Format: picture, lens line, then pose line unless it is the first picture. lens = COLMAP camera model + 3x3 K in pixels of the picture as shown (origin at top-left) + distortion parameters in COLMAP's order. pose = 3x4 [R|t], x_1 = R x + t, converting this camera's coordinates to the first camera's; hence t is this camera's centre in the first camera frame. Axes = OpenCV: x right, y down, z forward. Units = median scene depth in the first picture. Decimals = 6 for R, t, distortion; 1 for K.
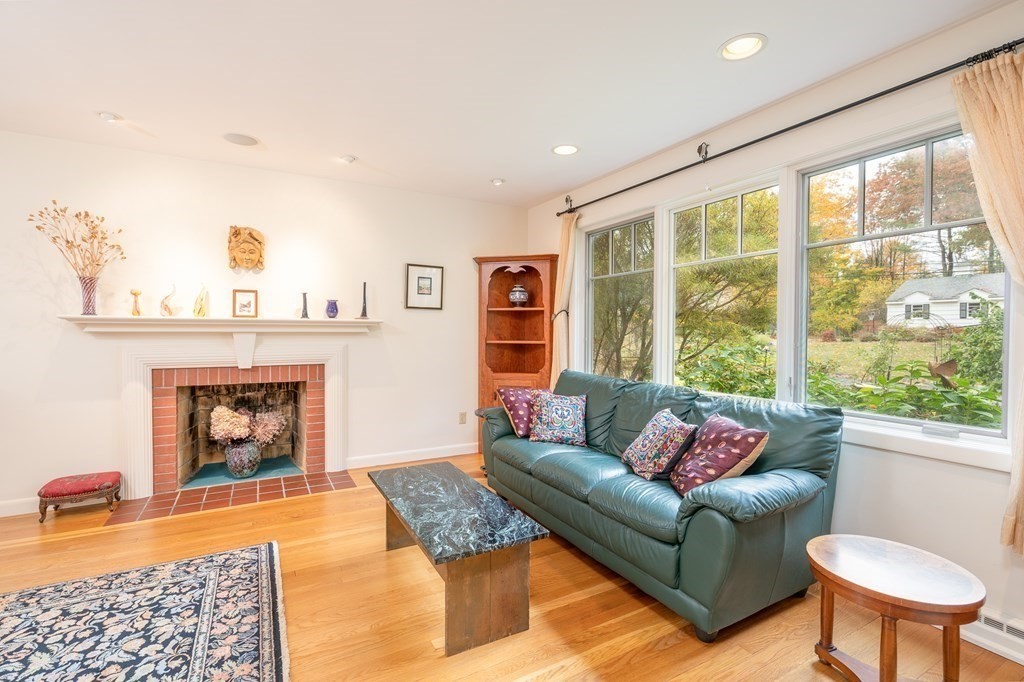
lens RADIAL K [[467.1, 0, 510.2], [0, 467.1, 338.0], [0, 0, 1]] dist [-0.000160, 0.000717]
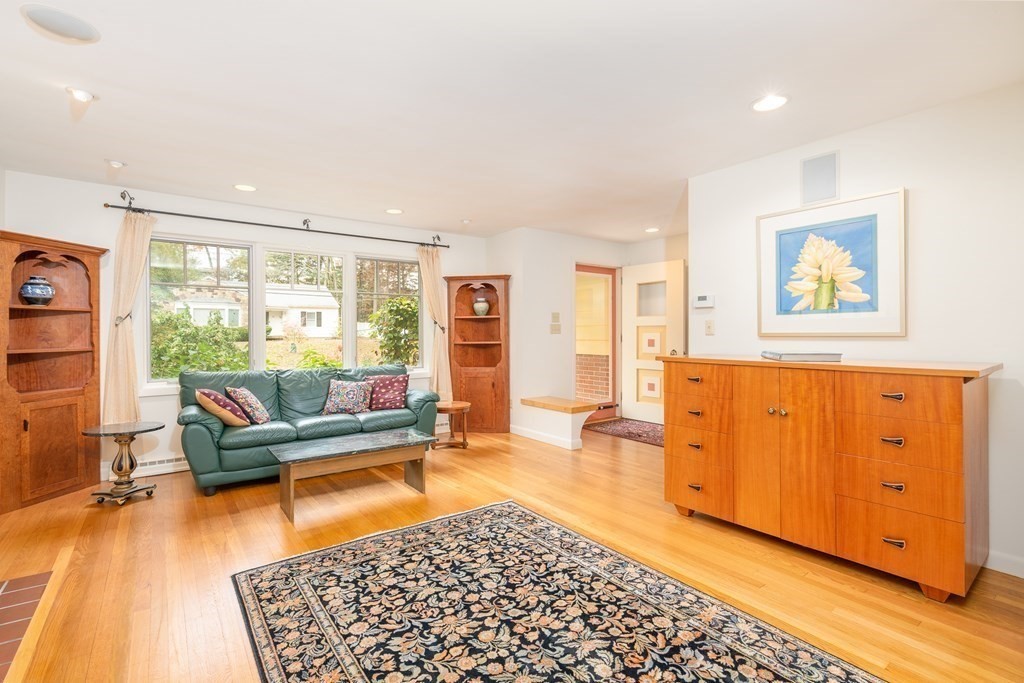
lens RADIAL K [[462.8, 0, 509.0], [0, 462.8, 340.1], [0, 0, 1]] dist [-0.002302, 0.000564]
pose [[-0.136245, -0.017334, 0.990524, -1.305693], [0.019409, 0.999608, 0.020163, -0.014144], [-0.990485, 0.021972, -0.135855, 0.533037]]
